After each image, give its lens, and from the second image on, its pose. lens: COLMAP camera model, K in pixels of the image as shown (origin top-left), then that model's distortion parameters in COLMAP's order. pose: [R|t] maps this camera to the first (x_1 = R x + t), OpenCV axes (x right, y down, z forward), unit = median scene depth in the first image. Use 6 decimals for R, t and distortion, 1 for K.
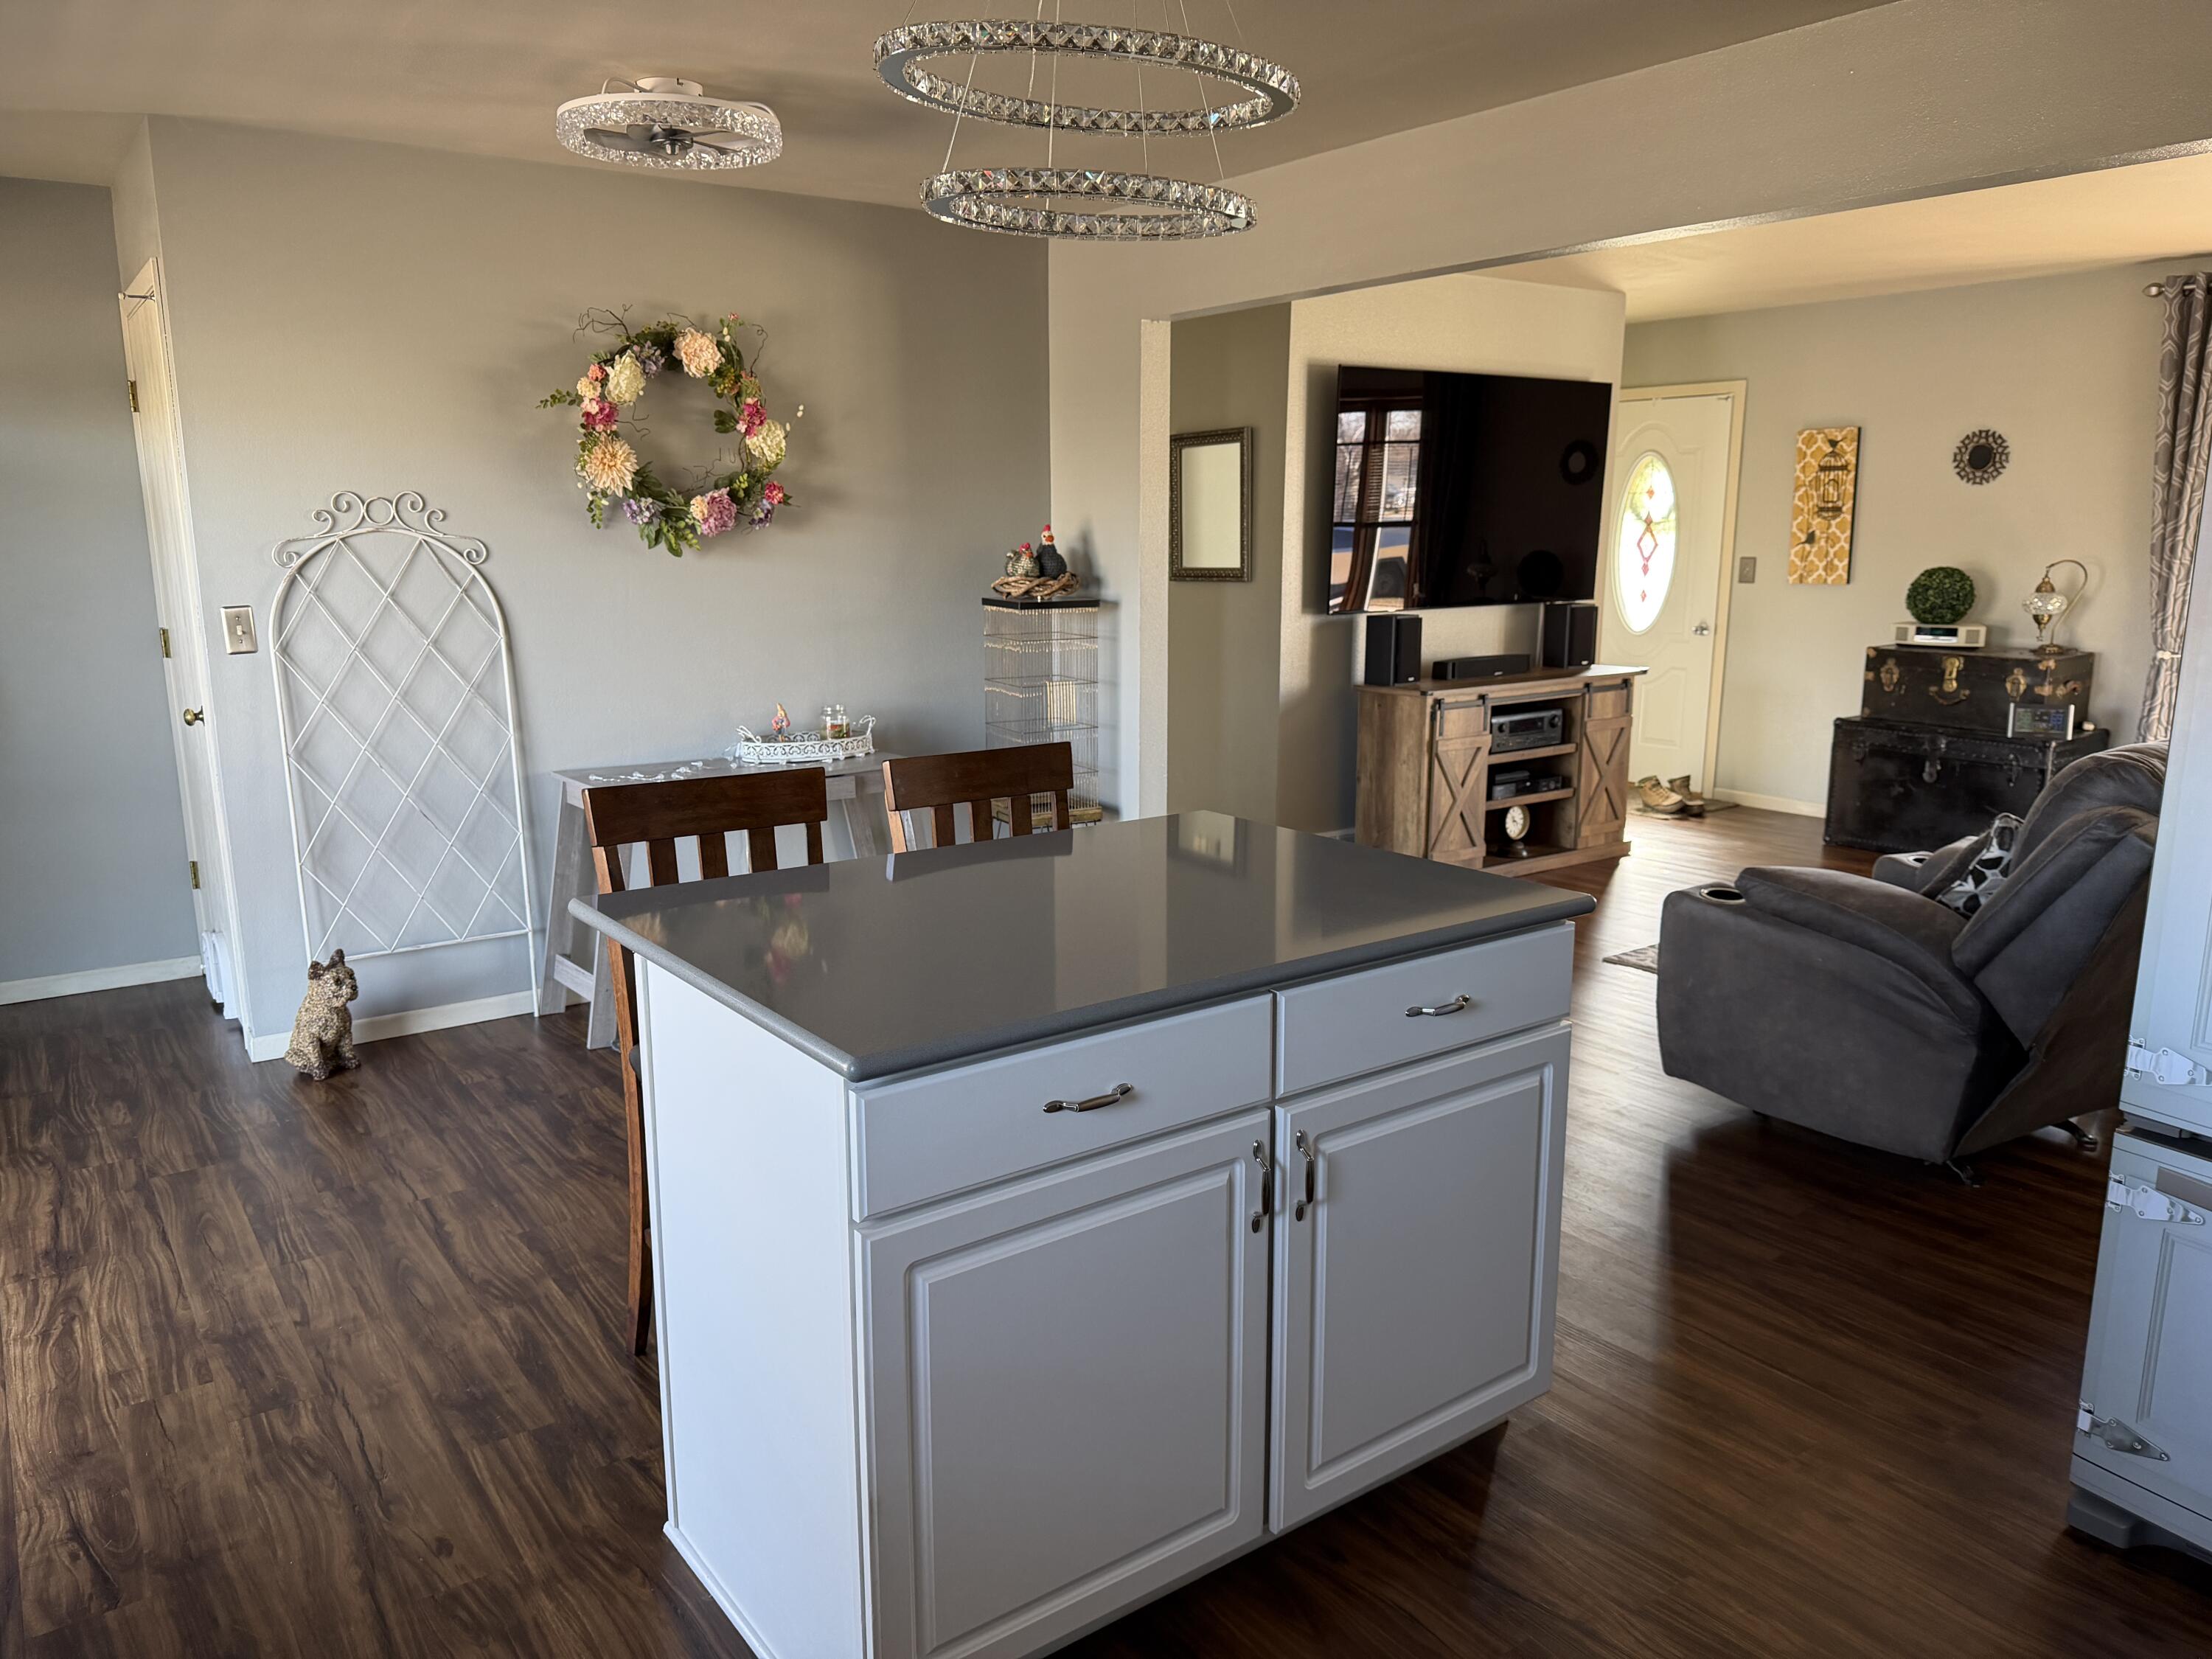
lens RADIAL K [[1562.2, 0, 1102.8], [0, 1562.2, 846.6], [0, 0, 1]] dist [-0.003675, -0.002231]
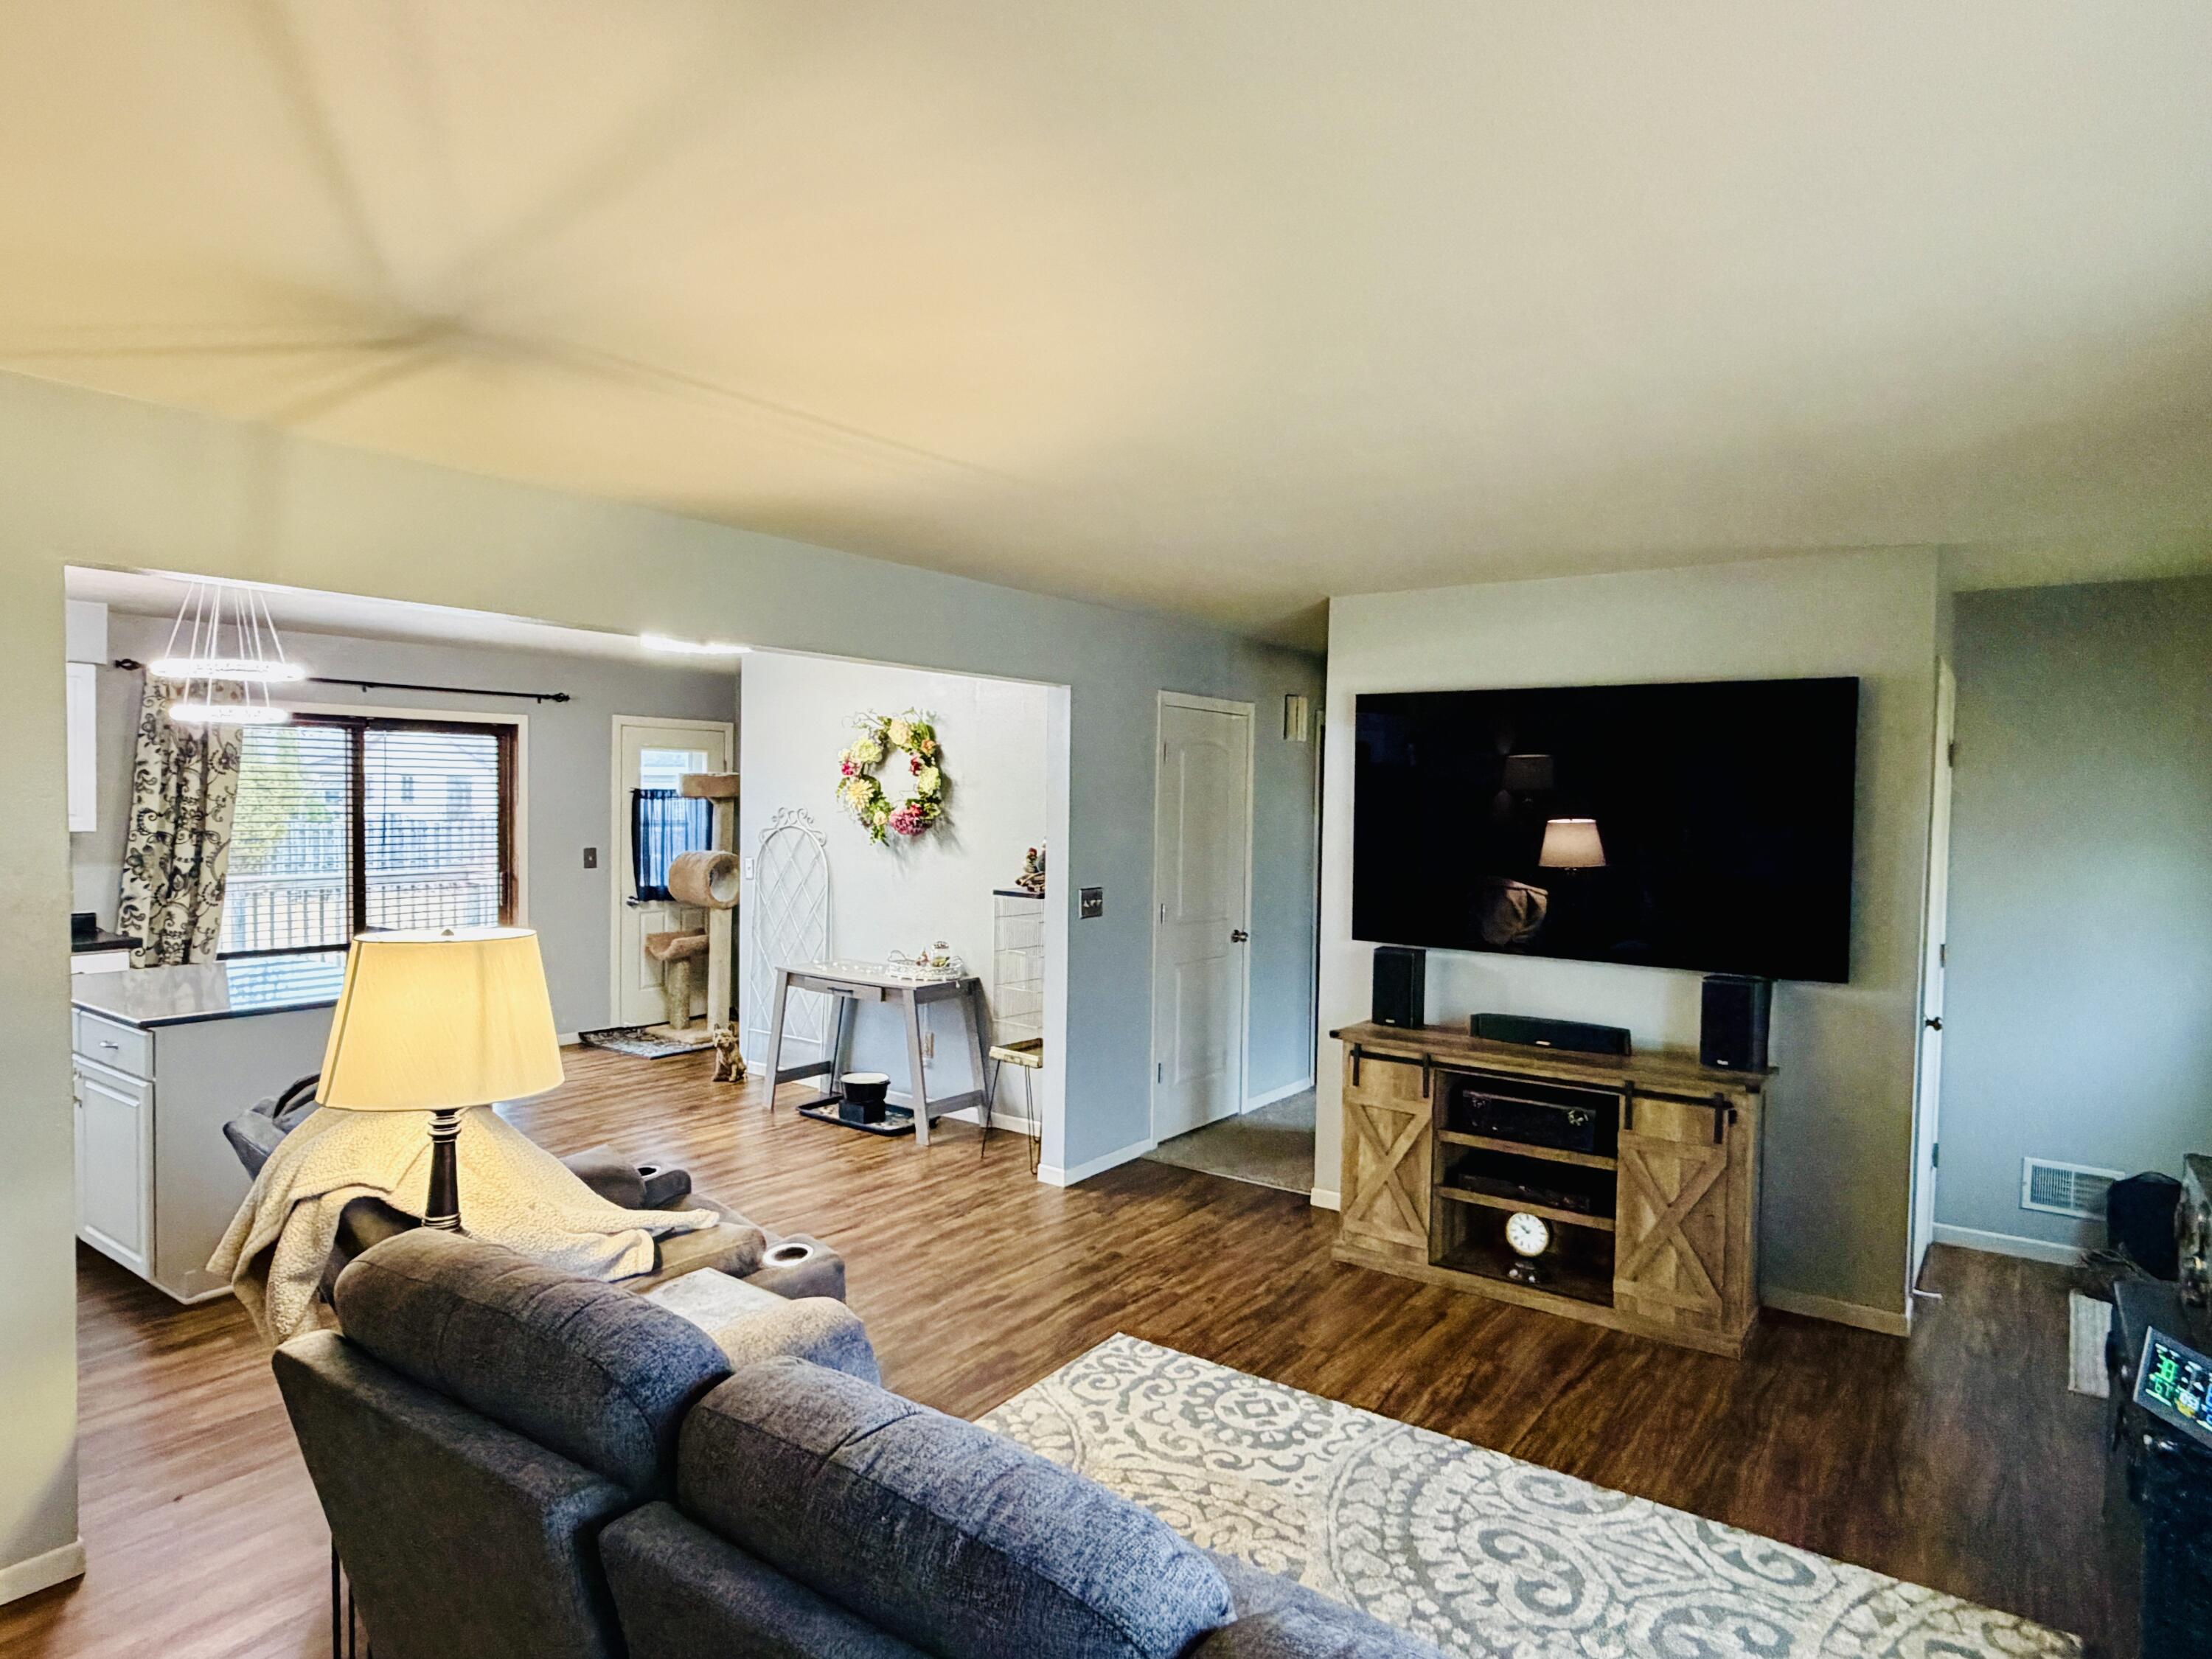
lens RADIAL K [[1261.9, 0, 1105.1], [0, 1261.9, 821.5], [0, 0, 1]] dist [-0.004166, 0.000117]
pose [[0.304164, 0.029575, -0.952161, 1.152843], [-0.209473, 0.977131, -0.036565, -0.218319], [0.929304, 0.210573, 0.303403, 0.818692]]
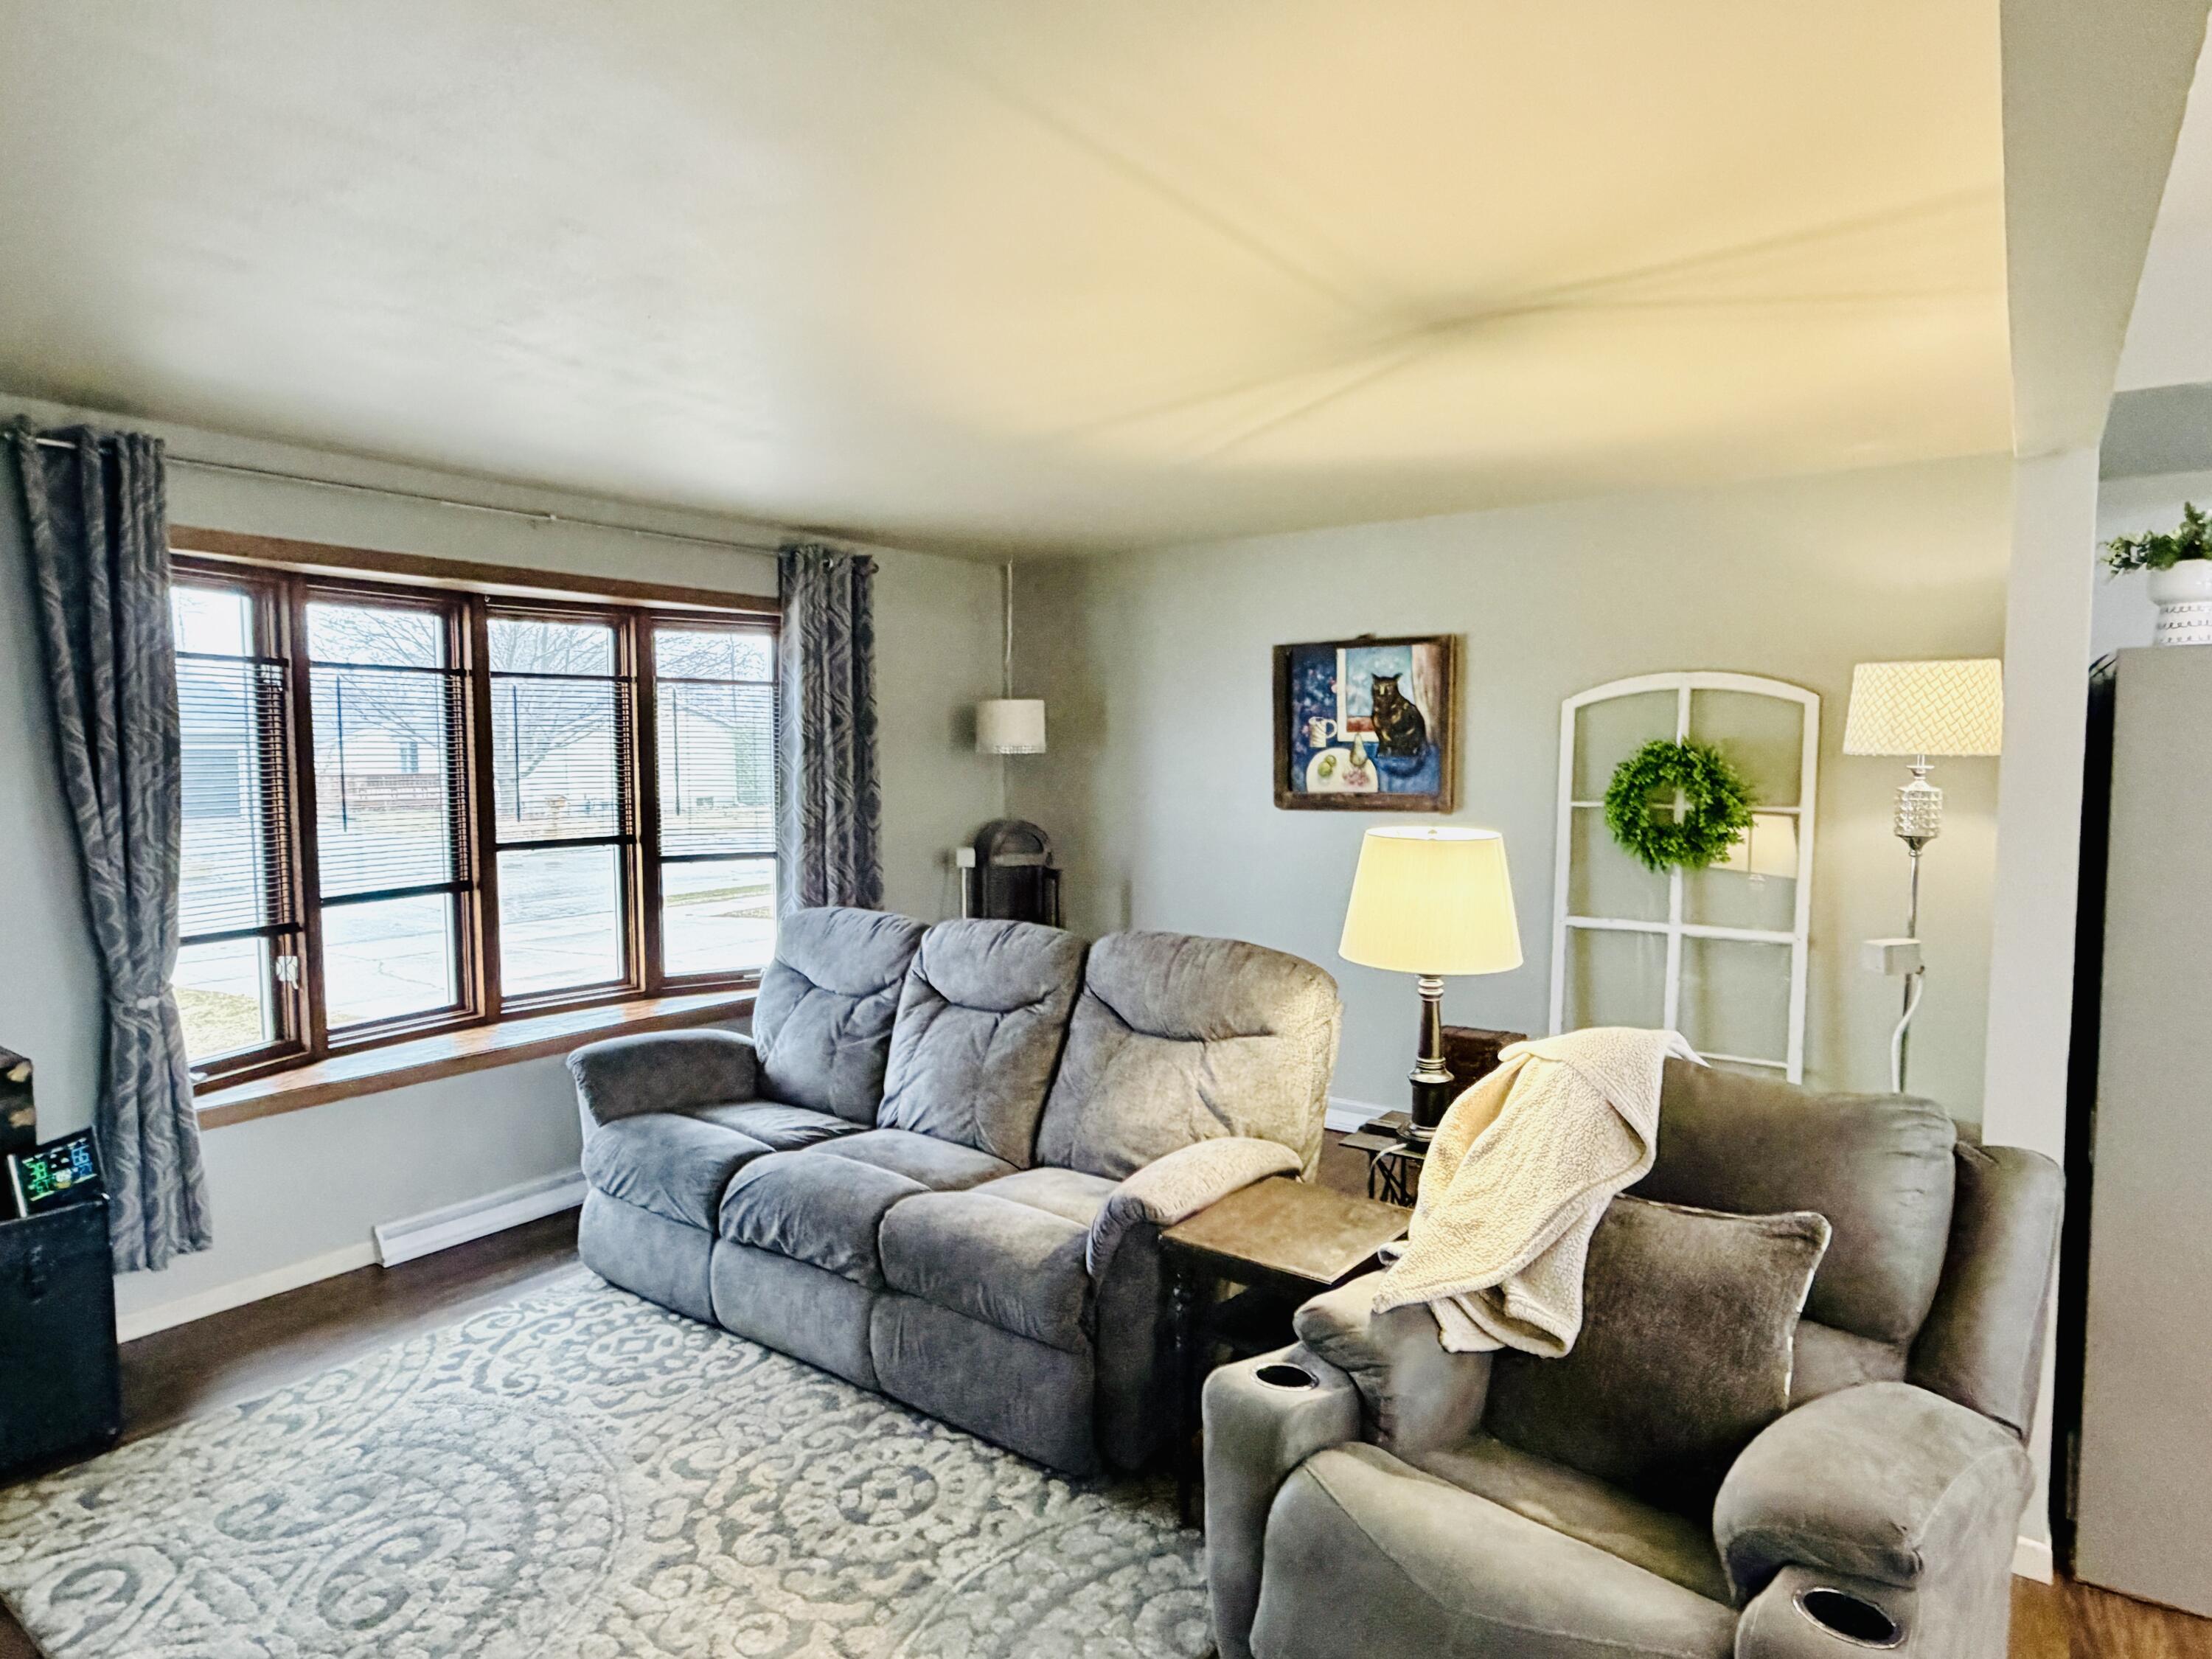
lens RADIAL K [[1261.9, 0, 1107.0], [0, 1261.9, 834.3], [0, 0, 1]] dist [-0.004166, 0.000117]
pose [[-0.308120, -0.058940, 0.949520, 0.098916], [0.198807, 0.972053, 0.124852, -0.245099], [-0.930343, 0.227240, -0.287791, 1.055044]]
